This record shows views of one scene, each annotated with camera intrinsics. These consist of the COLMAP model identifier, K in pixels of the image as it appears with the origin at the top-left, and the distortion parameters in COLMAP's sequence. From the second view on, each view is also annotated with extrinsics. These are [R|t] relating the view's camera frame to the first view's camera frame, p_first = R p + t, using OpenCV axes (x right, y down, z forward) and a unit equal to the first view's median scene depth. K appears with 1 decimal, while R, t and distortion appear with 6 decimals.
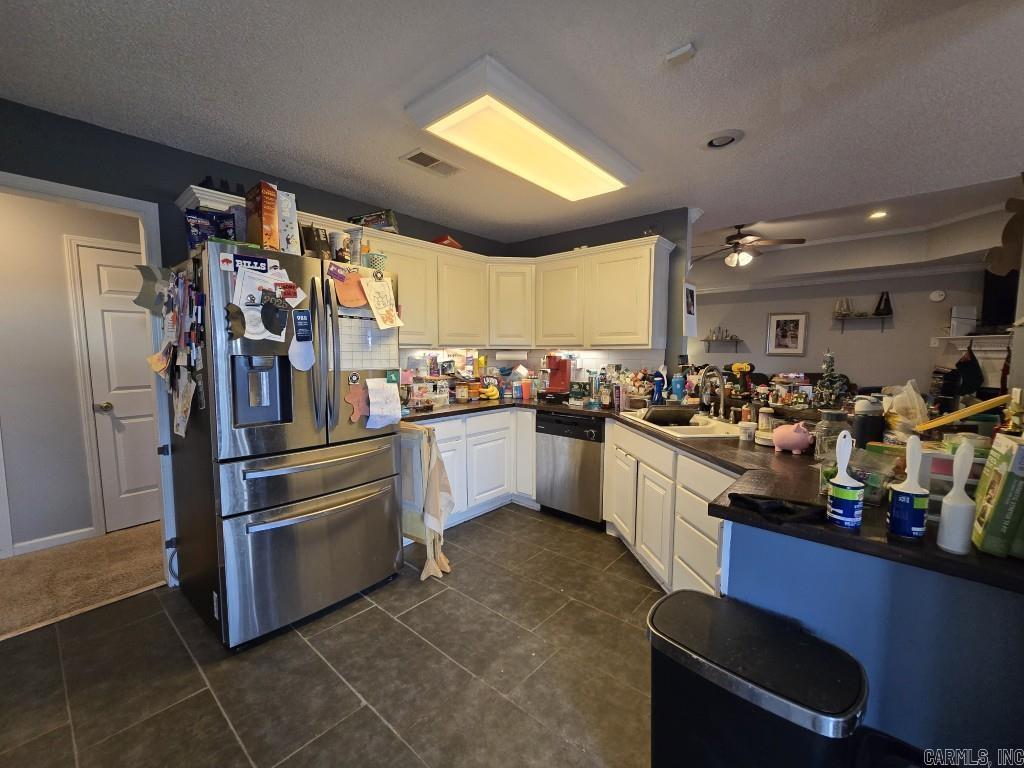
lens RADIAL K [[420.2, 0, 511.6], [0, 420.2, 388.6], [0, 0, 1]] dist [0.000916, 0.000846]
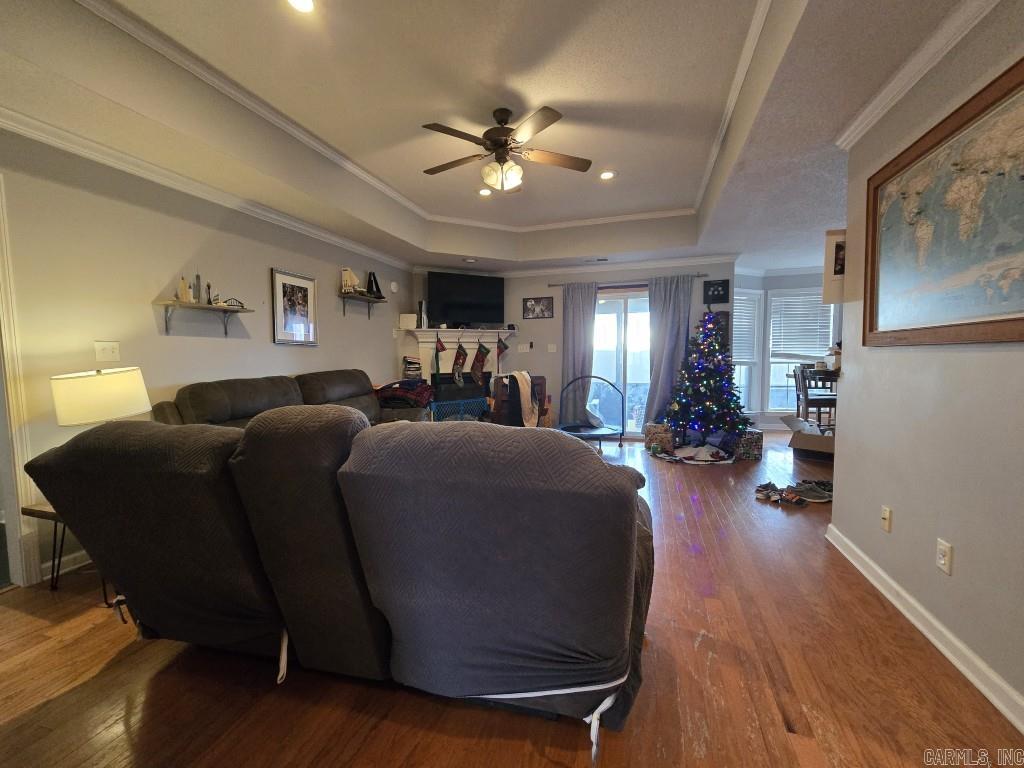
lens RADIAL K [[420.2, 0, 505.6], [0, 420.2, 385.5], [0, 0, 1]] dist [0.000916, 0.000846]
pose [[-0.381352, -0.065182, 0.922129, -0.040020], [0.091367, 0.989969, 0.107763, -0.059540], [-0.919903, 0.125348, -0.371572, 1.010624]]
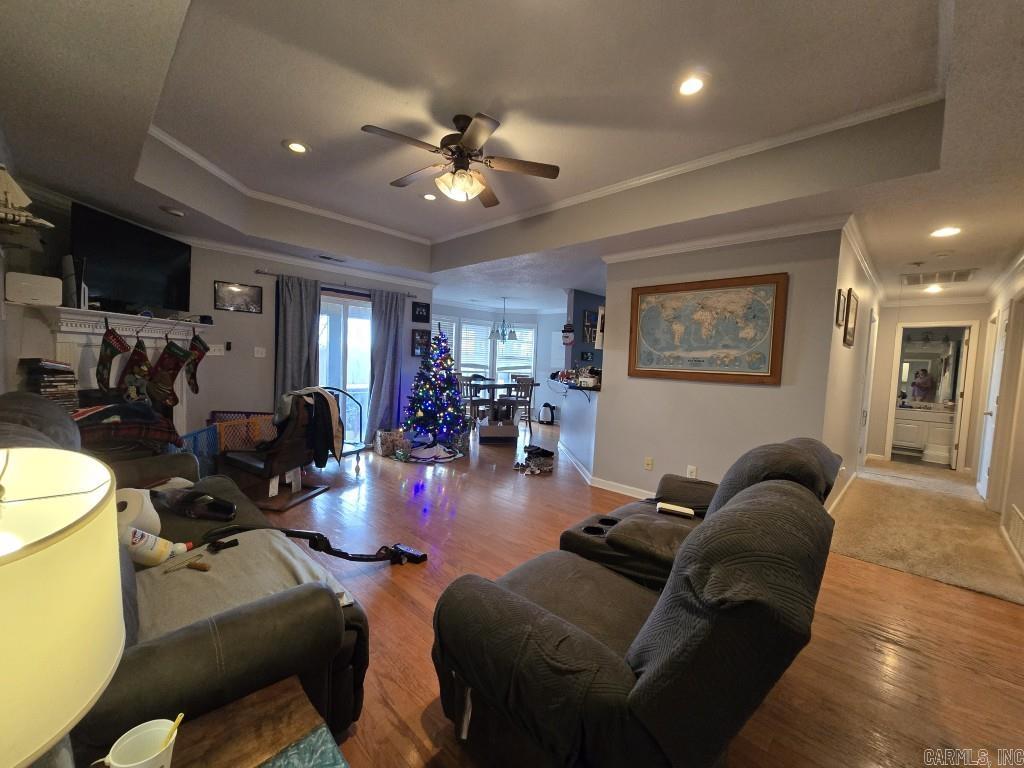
lens RADIAL K [[420.2, 0, 503.7], [0, 420.2, 383.6], [0, 0, 1]] dist [0.000916, 0.000846]
pose [[-0.996053, -0.052059, 0.071888, 0.361254], [-0.041149, 0.988475, 0.145685, -0.107828], [-0.078644, 0.142152, -0.986716, 1.296170]]
